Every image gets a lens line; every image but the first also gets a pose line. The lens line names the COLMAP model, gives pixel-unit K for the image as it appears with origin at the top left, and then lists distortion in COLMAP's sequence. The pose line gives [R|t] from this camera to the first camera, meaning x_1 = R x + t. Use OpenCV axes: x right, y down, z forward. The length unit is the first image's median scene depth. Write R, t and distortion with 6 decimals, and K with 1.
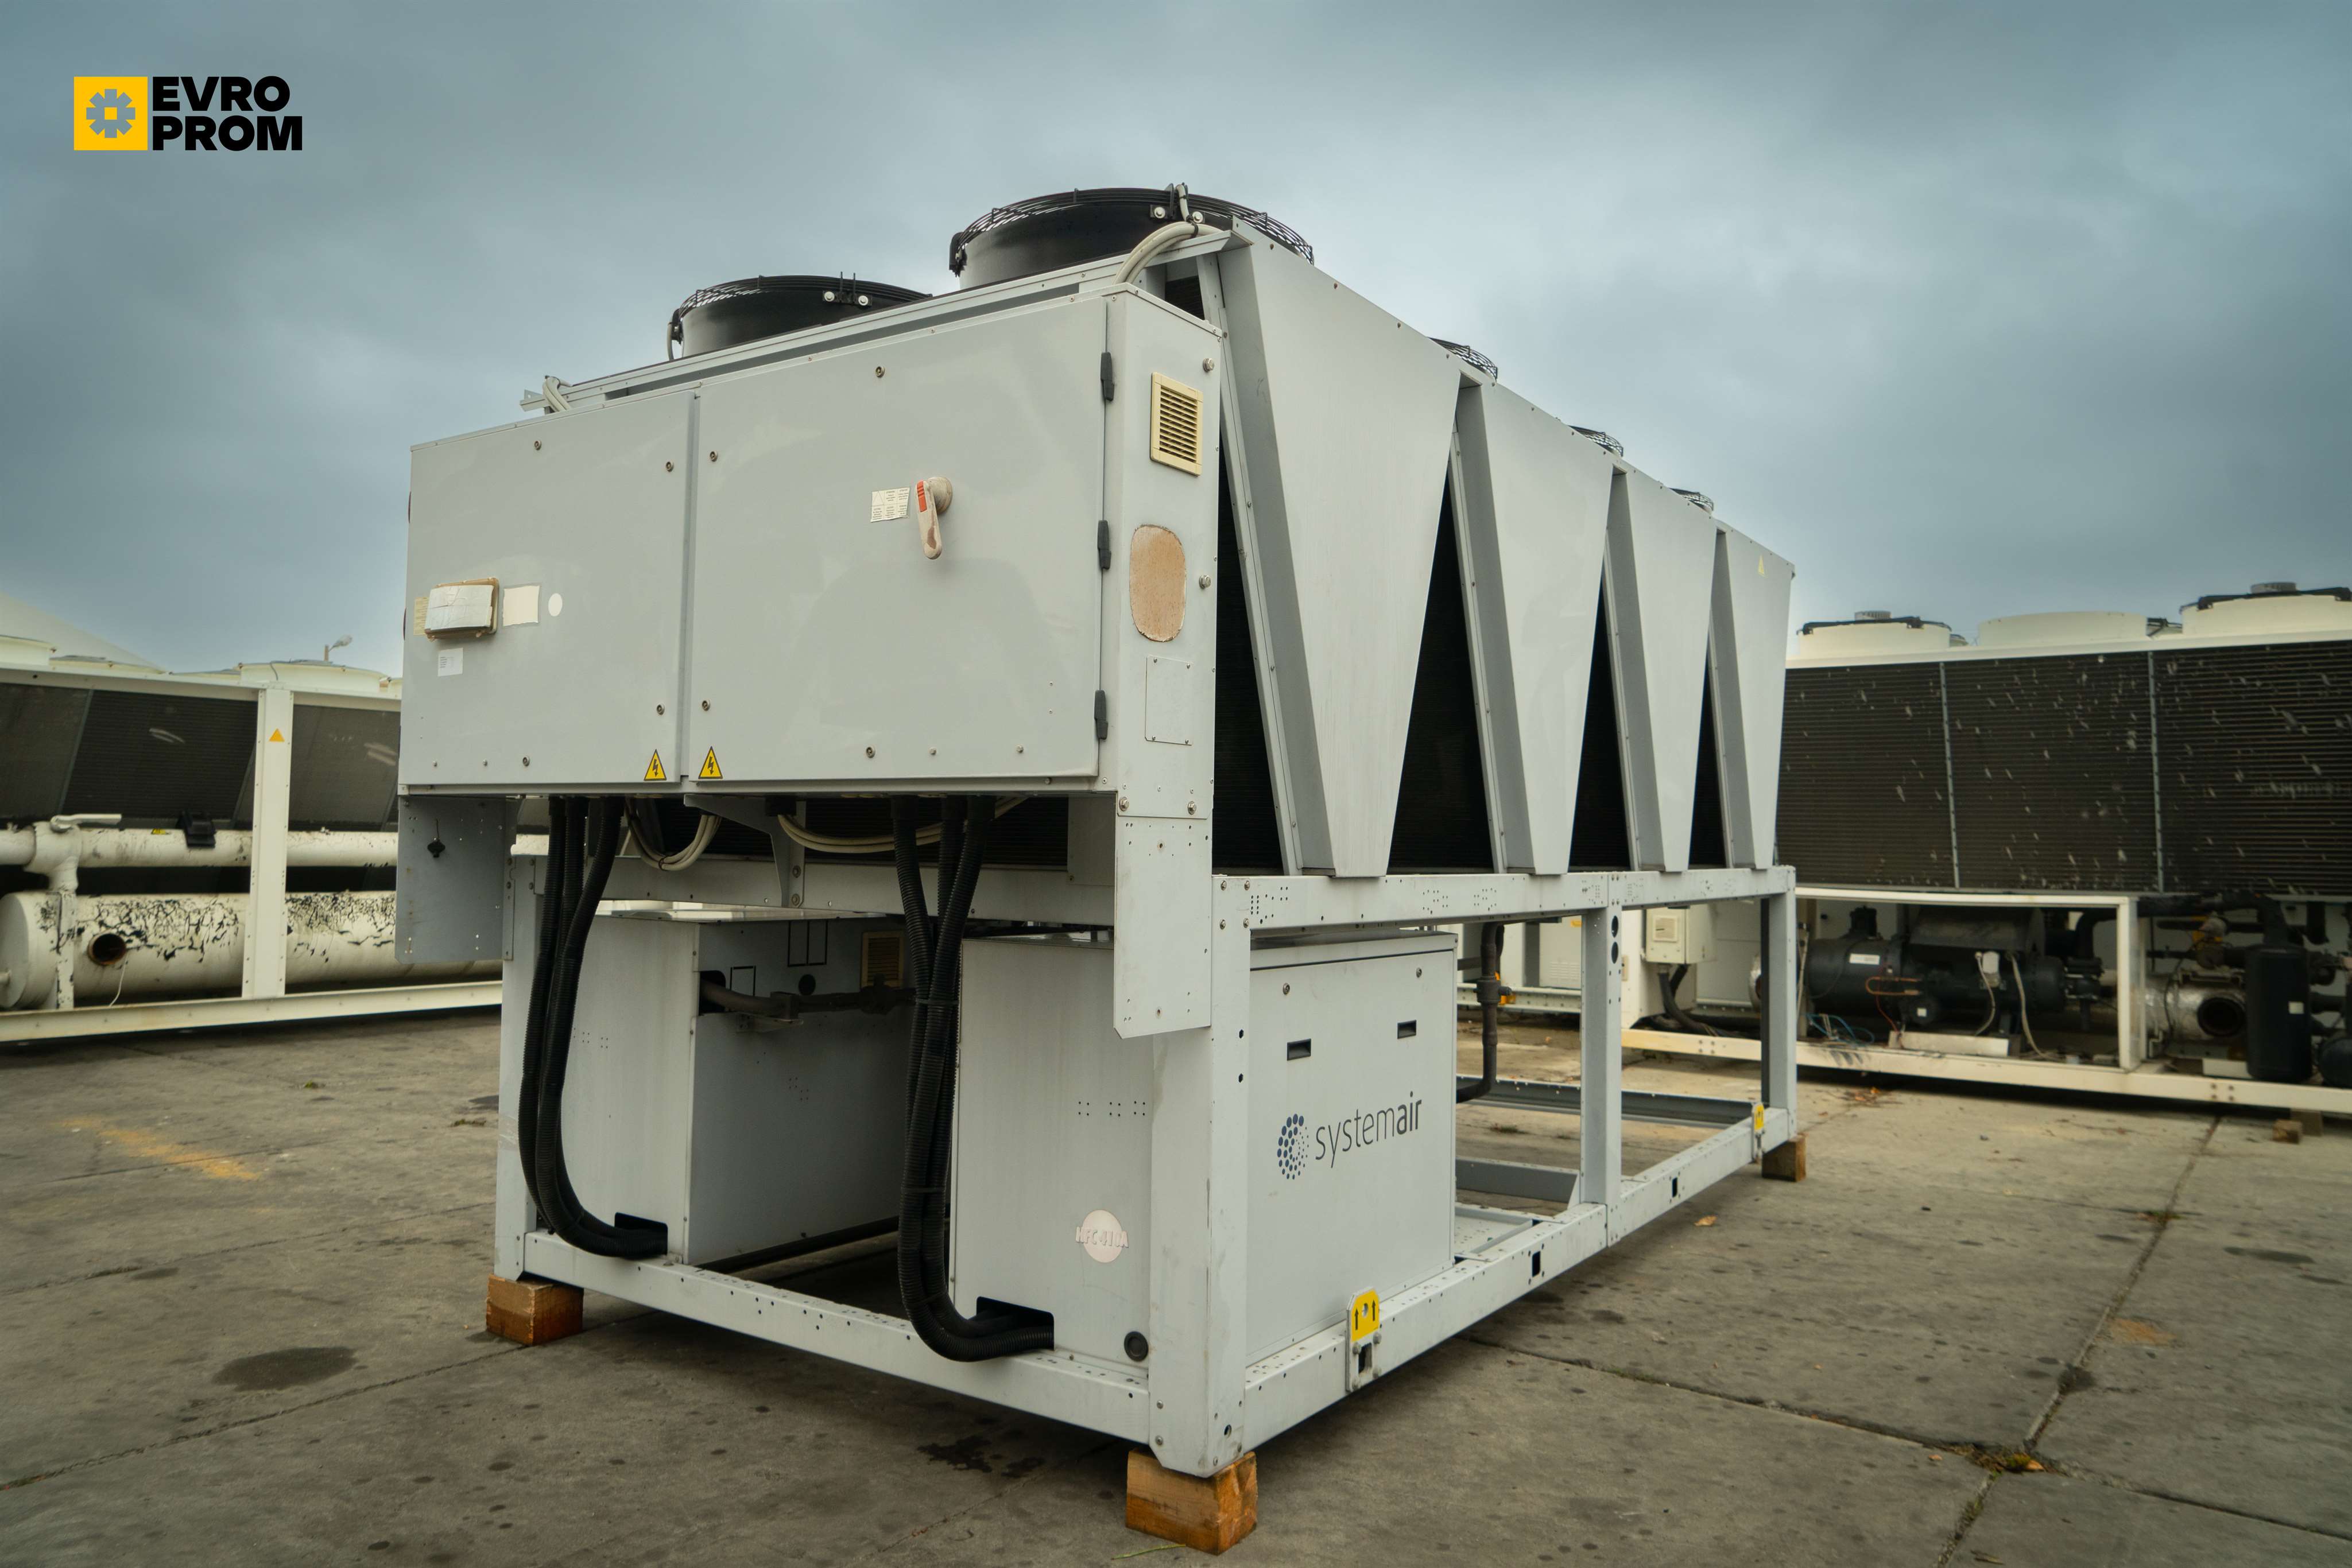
lens RADIAL K [[1590.6, 0, 1183.2], [0, 1590.6, 775.7], [0, 0, 1]] dist [-0.000373, 0.000690]
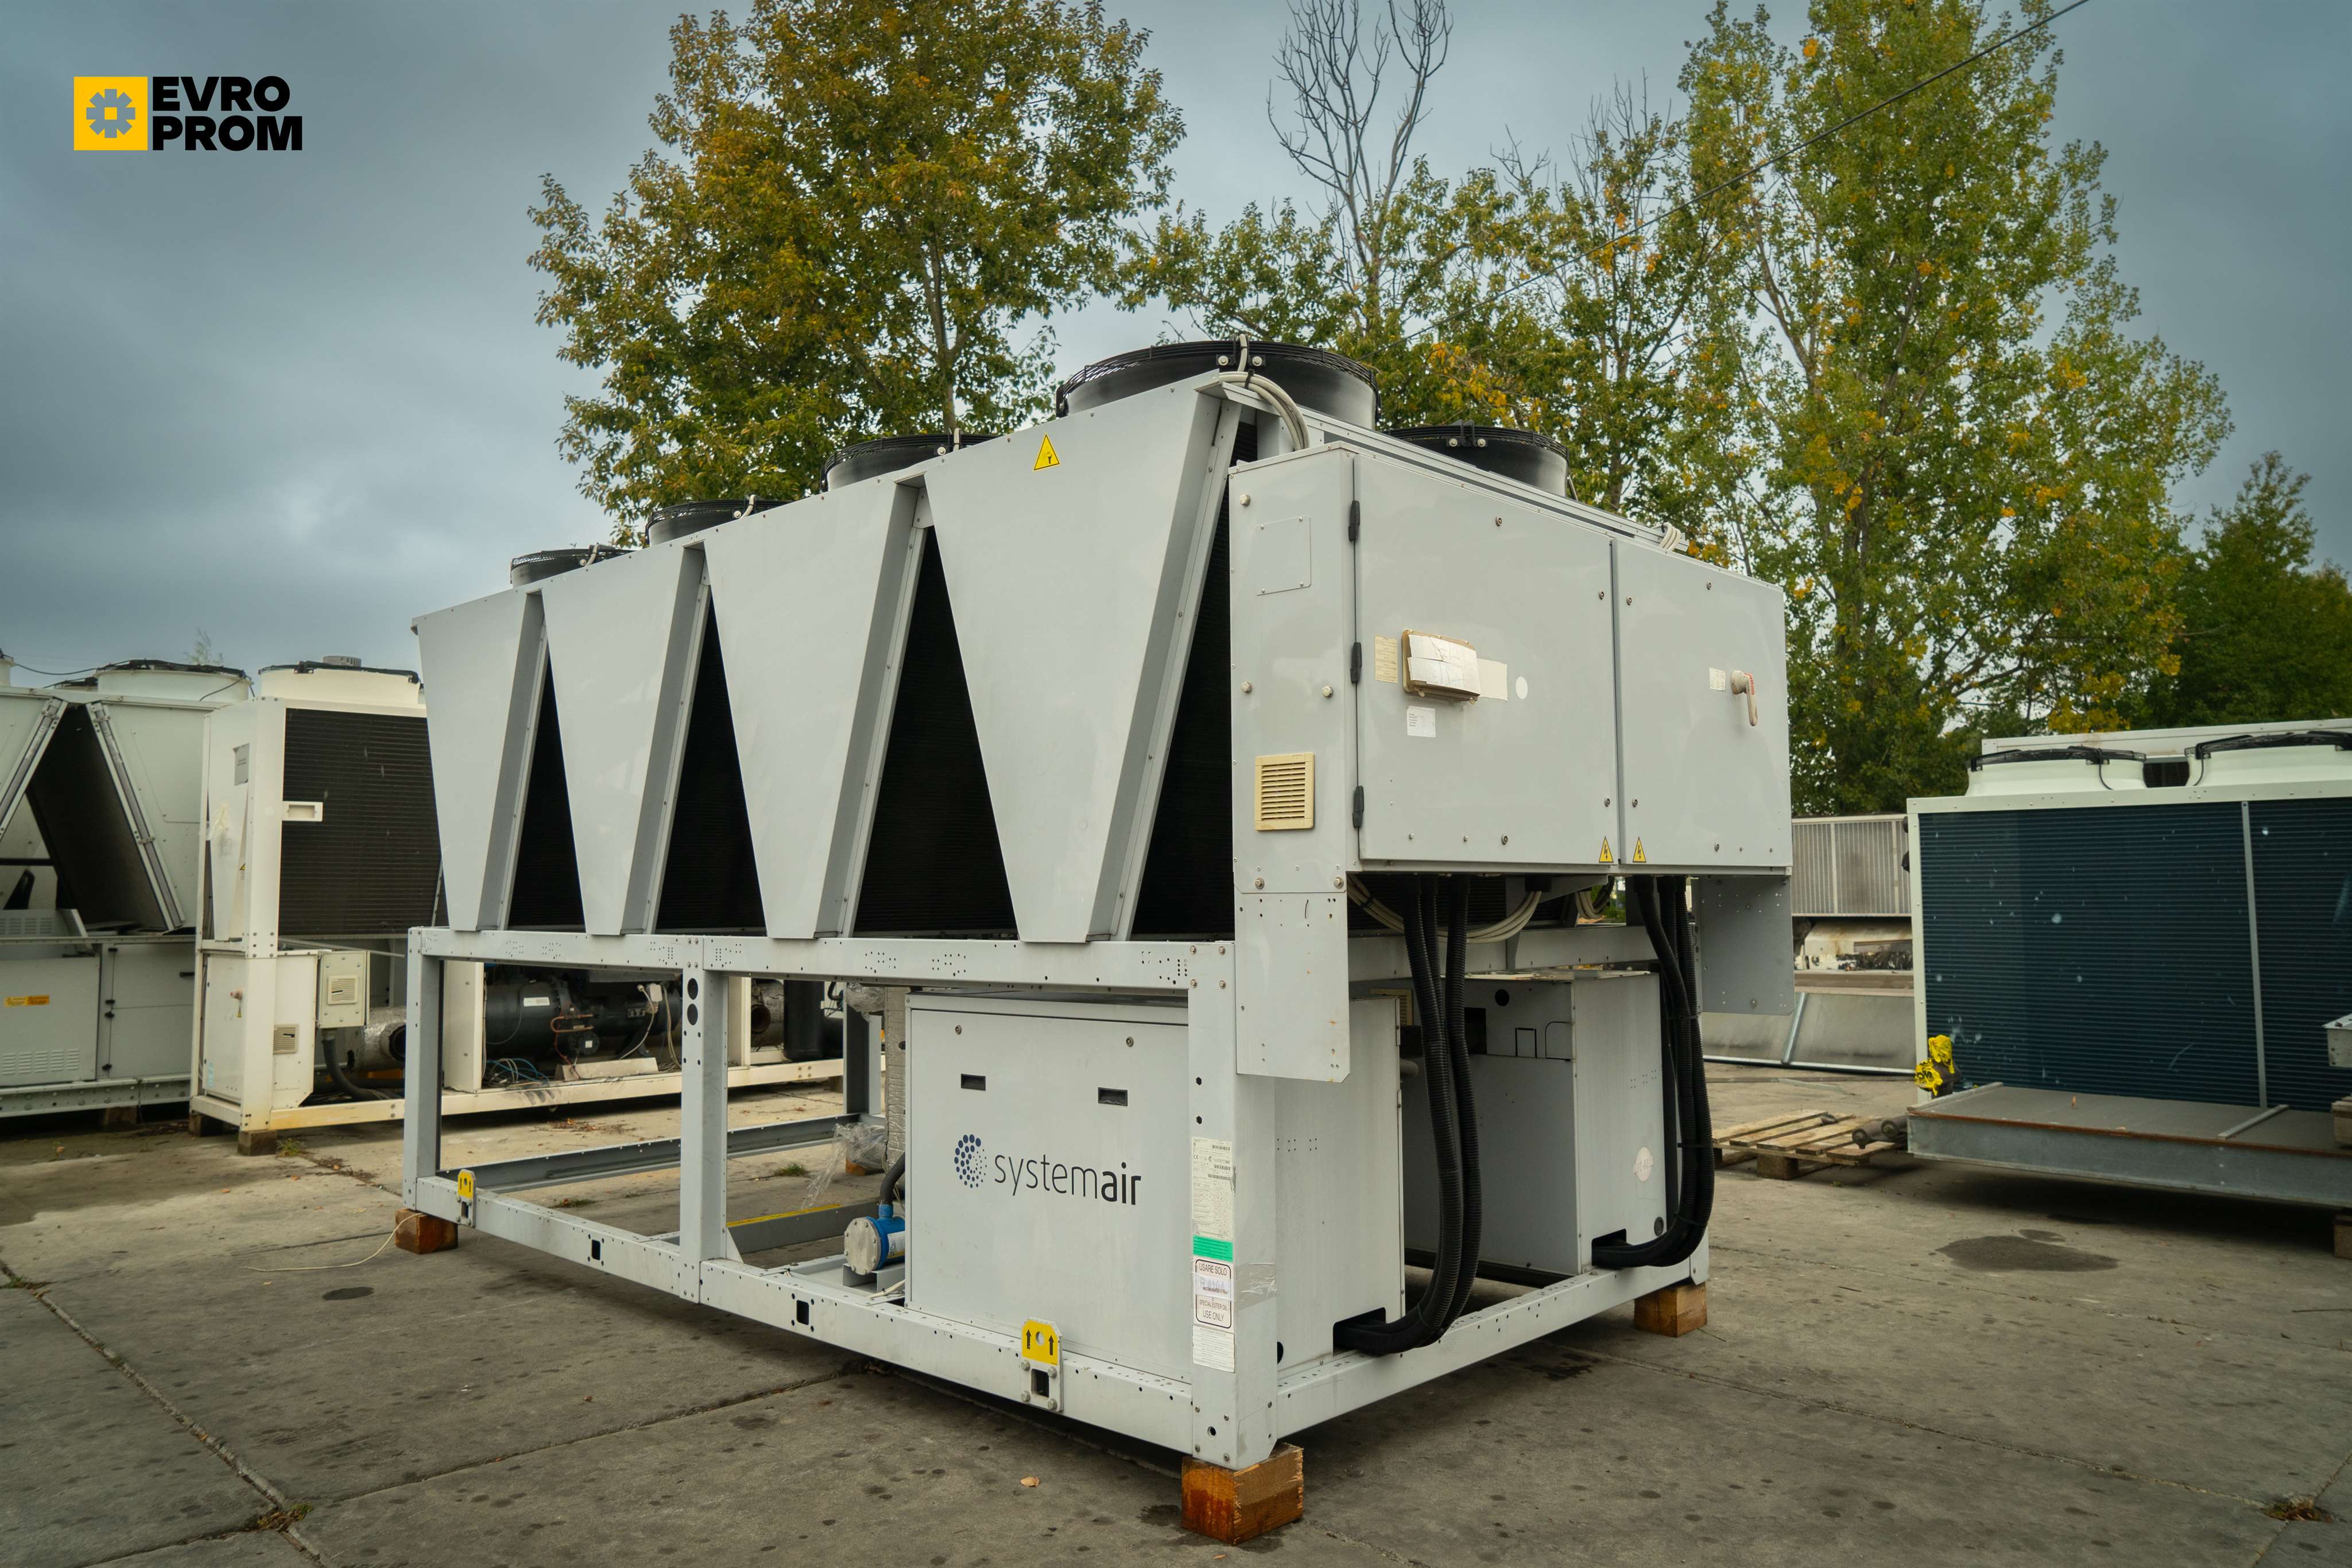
lens RADIAL K [[1590.6, 0, 1183.2], [0, 1590.6, 775.7], [0, 0, 1]] dist [-0.000373, 0.000690]
pose [[0.153798, 0.054773, 0.986583, -1.448221], [-0.034421, 0.998153, -0.050049, 0.007923], [-0.987503, -0.026262, 0.155400, 1.063112]]
